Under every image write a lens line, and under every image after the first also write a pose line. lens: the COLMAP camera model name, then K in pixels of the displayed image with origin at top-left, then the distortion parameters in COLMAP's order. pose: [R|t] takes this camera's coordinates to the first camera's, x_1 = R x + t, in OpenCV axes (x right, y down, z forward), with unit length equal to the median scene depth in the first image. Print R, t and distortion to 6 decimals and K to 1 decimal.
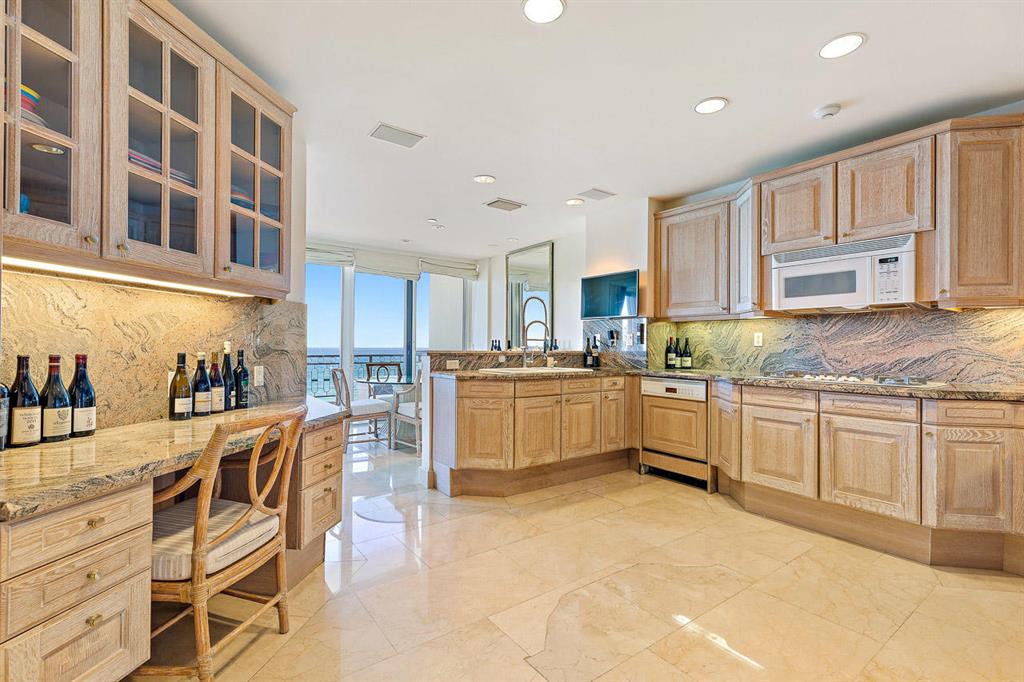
lens RADIAL K [[456.8, 0, 509.7], [0, 456.8, 348.4], [0, 0, 1]] dist [0.004329, -0.000101]
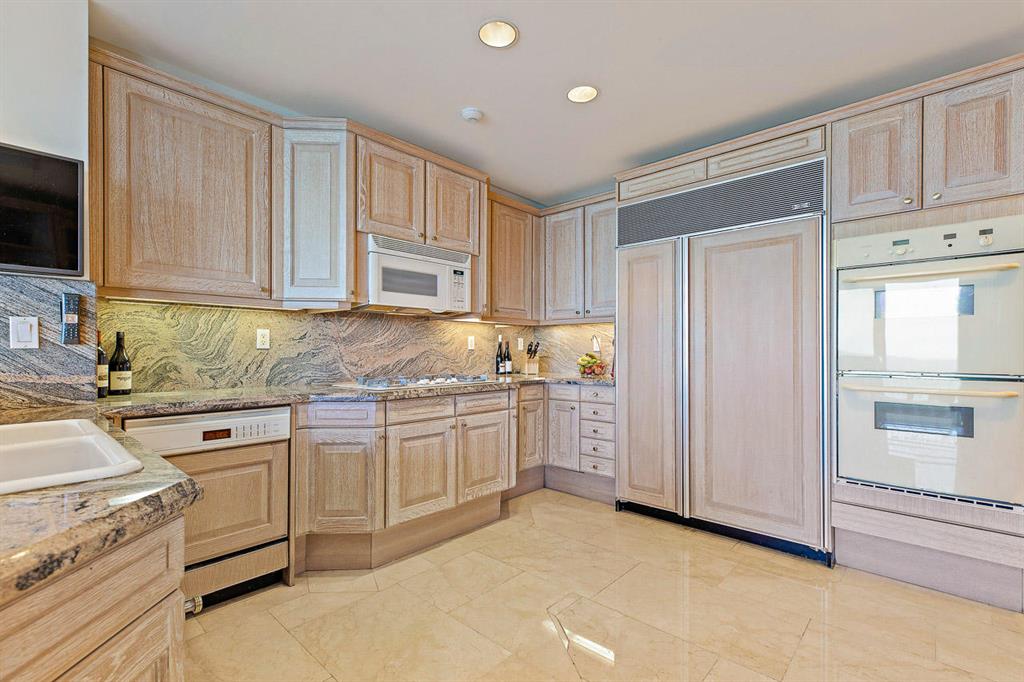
lens RADIAL K [[456.8, 0, 509.7], [0, 456.8, 348.4], [0, 0, 1]] dist [0.004329, -0.000101]
pose [[-0.198807, -0.000724, 0.980038, -0.228546], [0.005232, 0.999985, 0.001800, -0.004704], [-0.980025, 0.005485, -0.198800, 0.824705]]
